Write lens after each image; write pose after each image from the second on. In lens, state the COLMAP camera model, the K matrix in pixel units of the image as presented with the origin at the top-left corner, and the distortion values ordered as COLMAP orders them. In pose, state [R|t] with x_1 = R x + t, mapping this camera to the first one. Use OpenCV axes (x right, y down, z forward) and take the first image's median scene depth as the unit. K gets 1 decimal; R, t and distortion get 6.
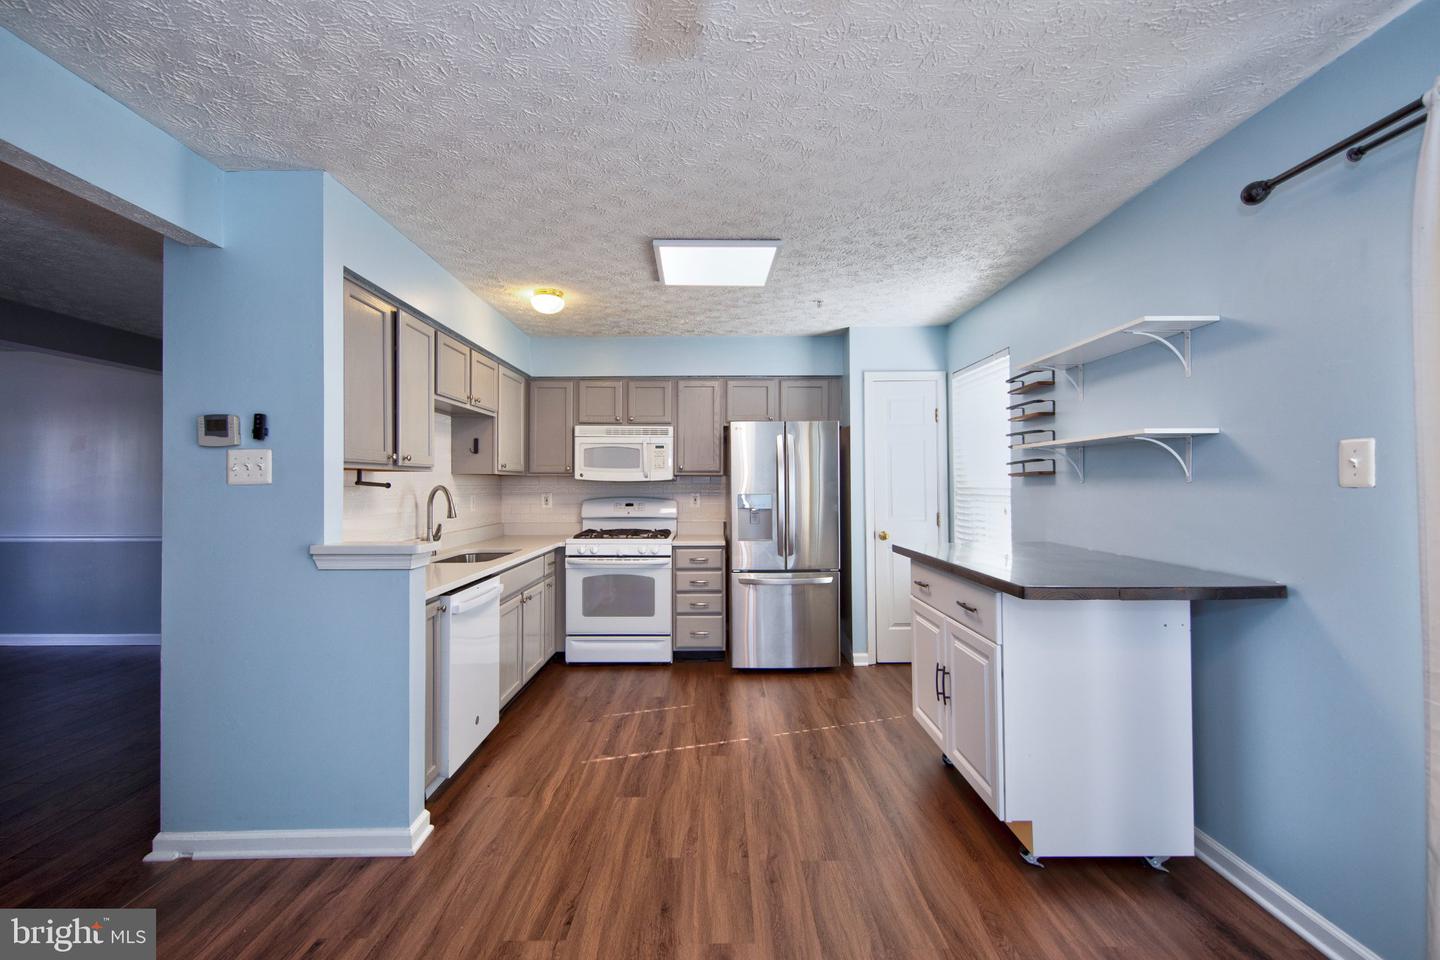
lens RADIAL K [[611.4, 0, 723.0], [0, 611.4, 480.0], [0, 0, 1]] dist [0.003420, -0.000511]
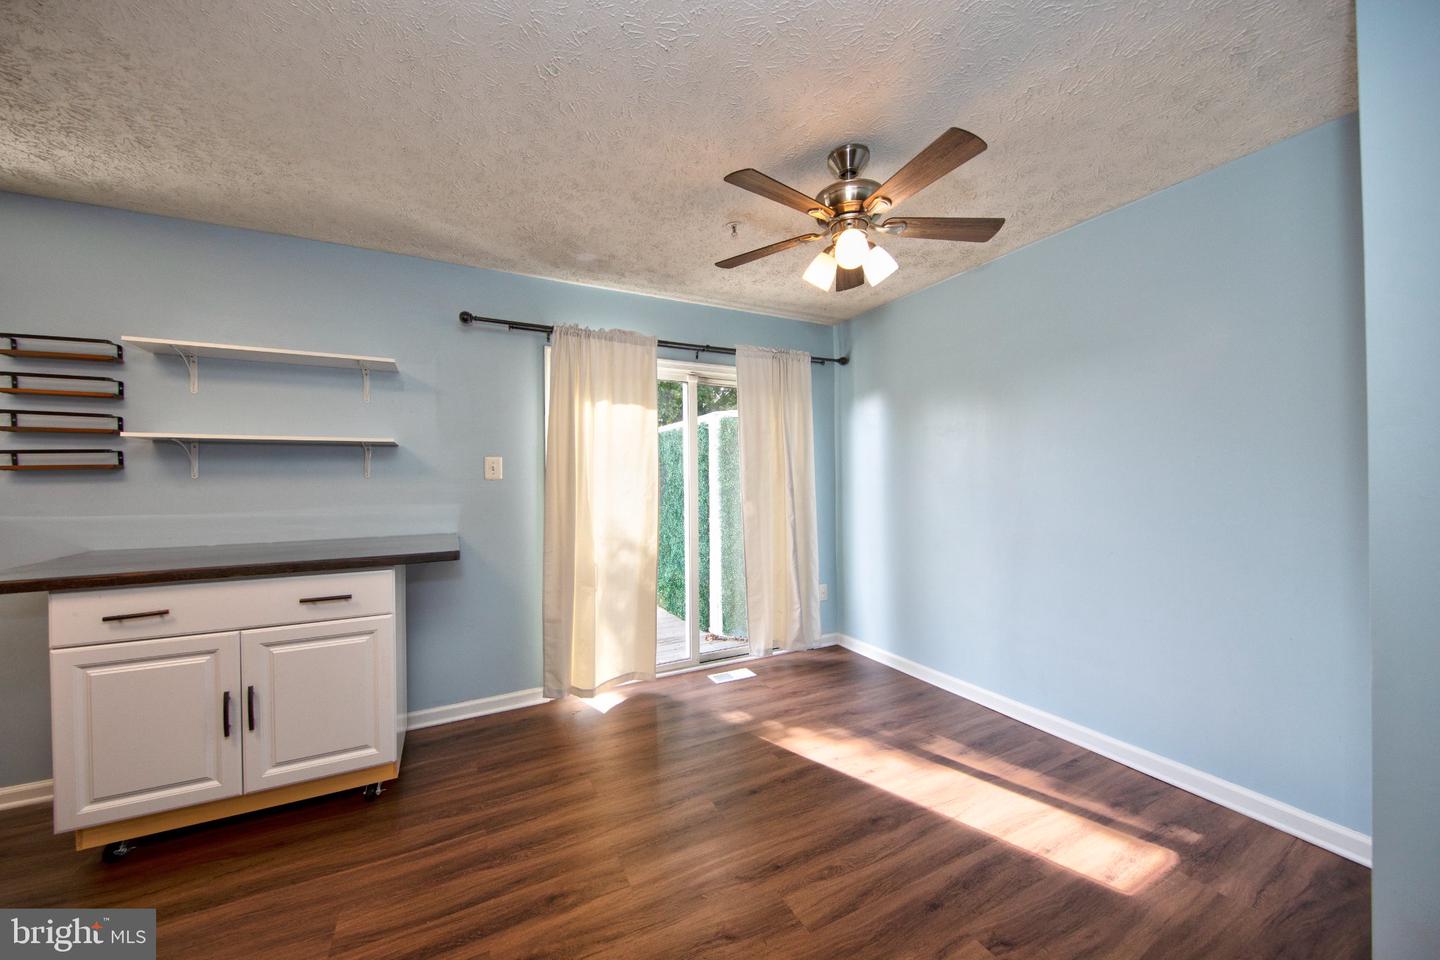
lens RADIAL K [[506.6, 0, 724.5], [0, 506.6, 480.6], [0, 0, 1]] dist [0.008163, -0.000766]
pose [[-0.460870, 0.004846, 0.887454, -0.350847], [0.005325, 0.999982, -0.002695, 0.009456], [-0.887452, 0.003484, -0.460888, 0.435741]]
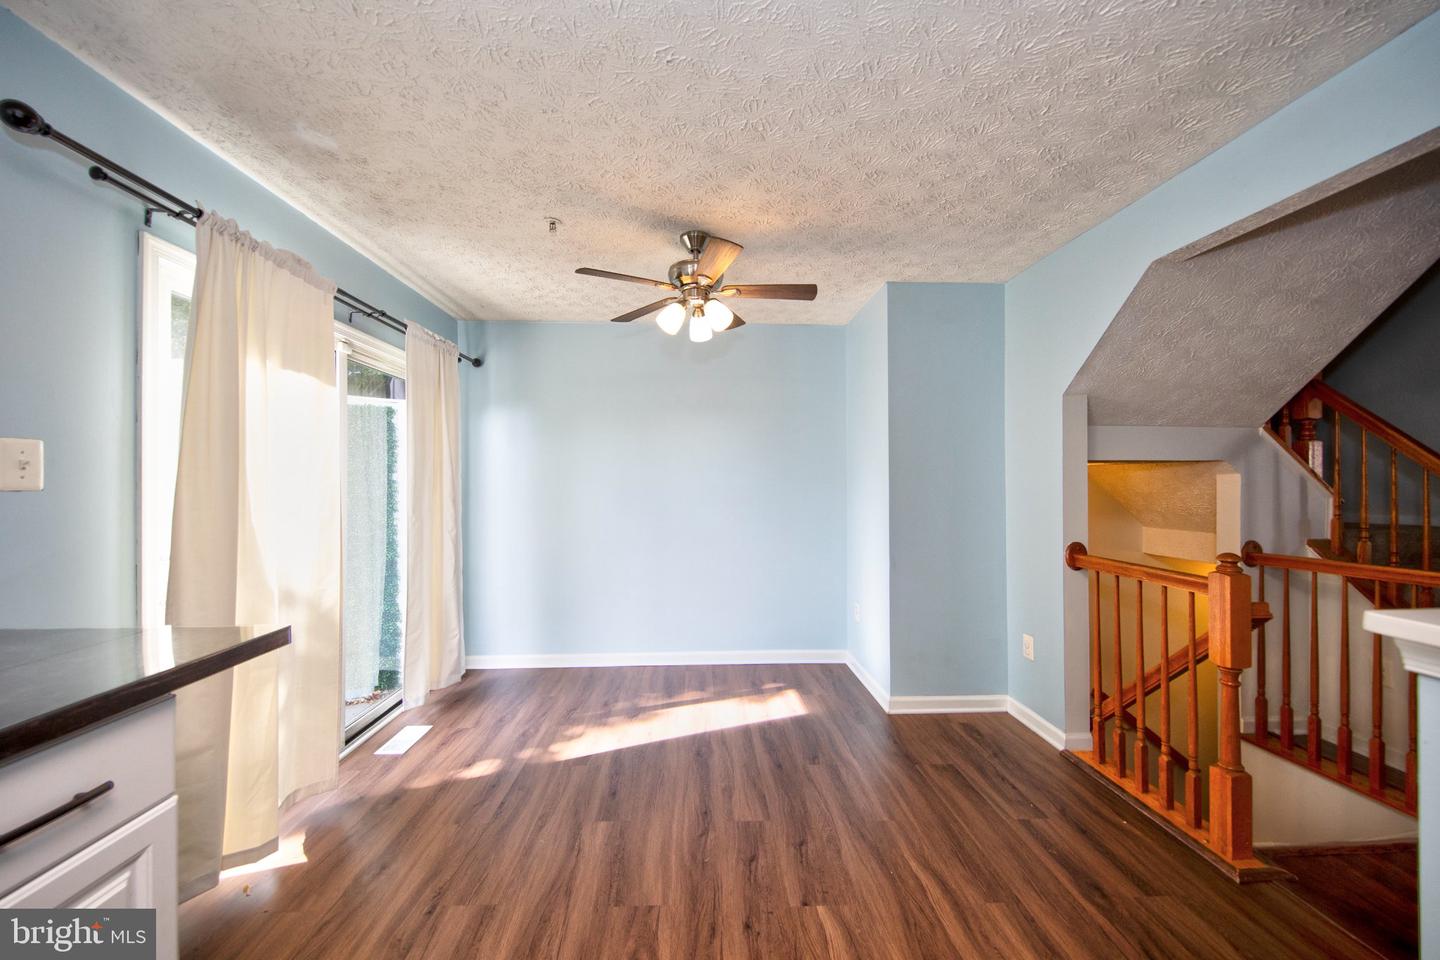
lens RADIAL K [[506.6, 0, 720.4], [0, 506.6, 476.7], [0, 0, 1]] dist [0.008163, -0.000766]
pose [[-0.999859, 0.004675, -0.016129, -0.016443], [0.004995, 0.999790, -0.019882, 0.005123], [0.016033, -0.019960, -0.999672, 0.704602]]
